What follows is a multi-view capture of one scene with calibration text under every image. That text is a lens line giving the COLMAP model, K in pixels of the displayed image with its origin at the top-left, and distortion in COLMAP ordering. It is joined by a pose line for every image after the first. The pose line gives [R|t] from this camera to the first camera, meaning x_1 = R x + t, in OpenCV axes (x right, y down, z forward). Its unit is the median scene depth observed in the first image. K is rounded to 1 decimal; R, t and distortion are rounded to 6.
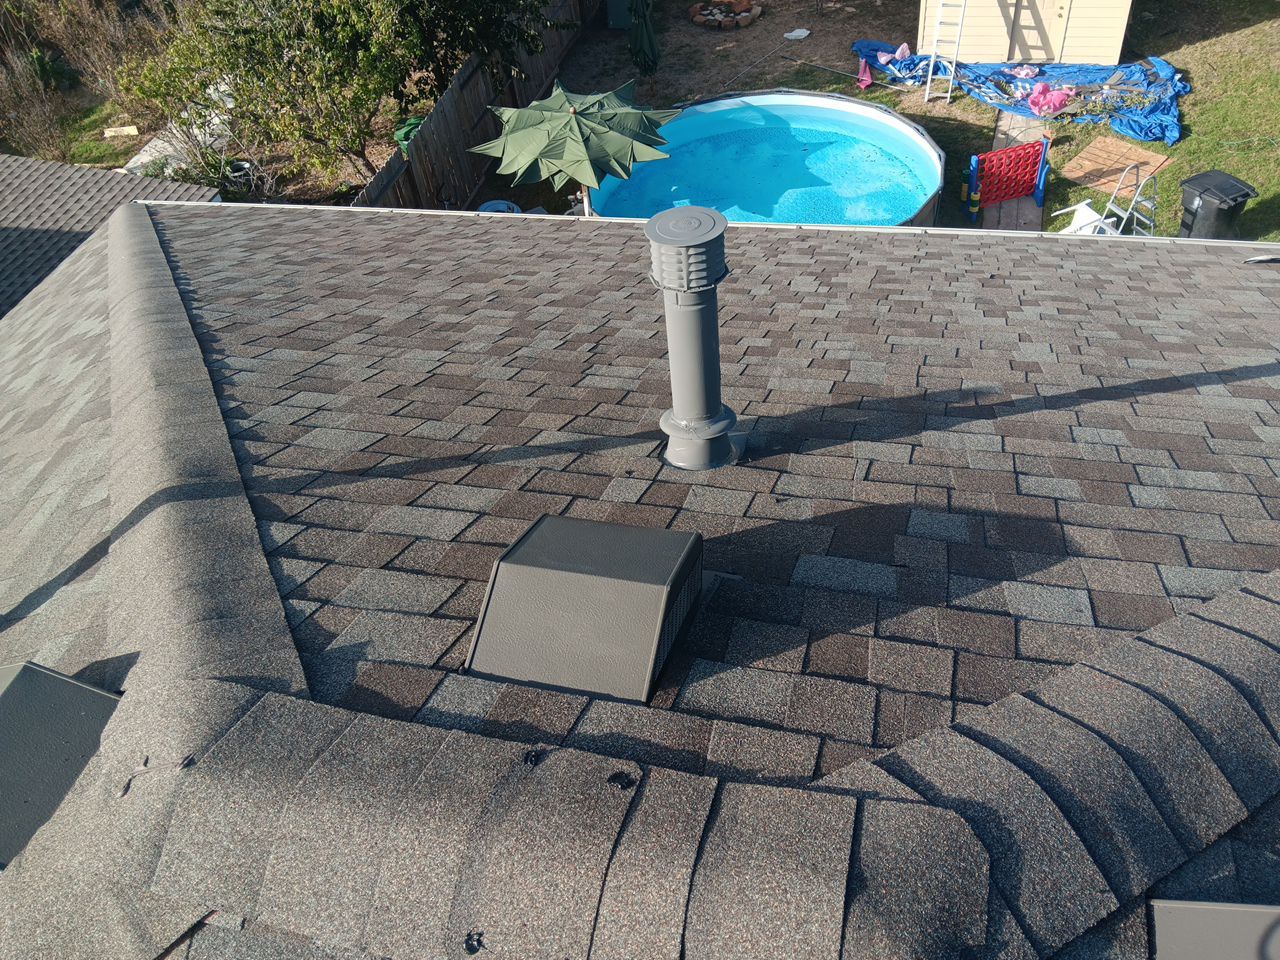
lens RADIAL K [[998.0, 0, 643.4], [0, 998.0, 486.6], [0, 0, 1]] dist [0.031126, -0.072513]
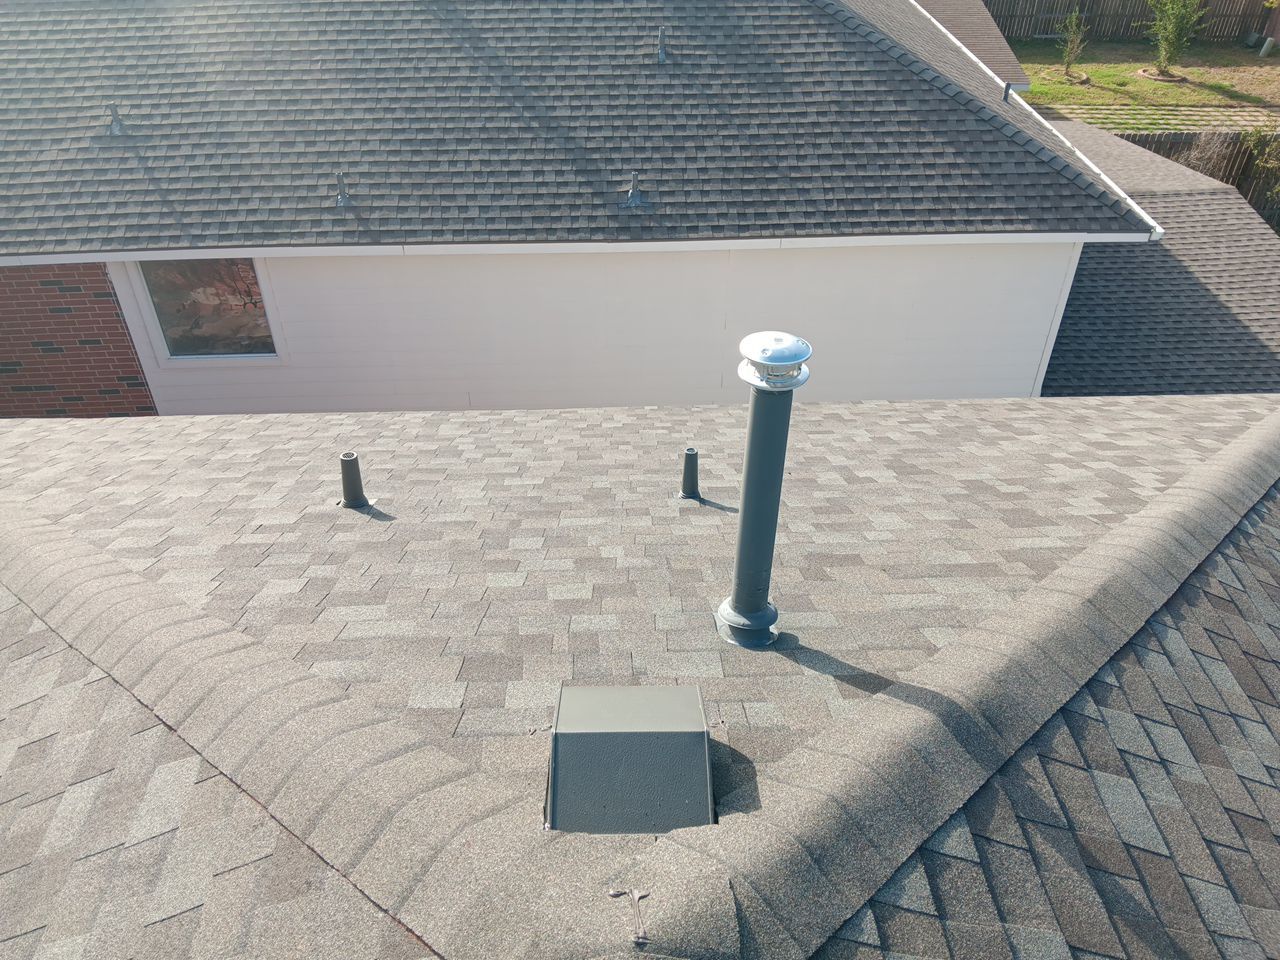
lens RADIAL K [[998.0, 0, 643.1], [0, 998.0, 475.1], [0, 0, 1]] dist [0.031126, -0.072513]
pose [[0.283048, 0.667363, -0.688847, -0.021103], [-0.712534, 0.627082, 0.314743, -0.232348], [0.642012, 0.401740, 0.653013, 0.041000]]
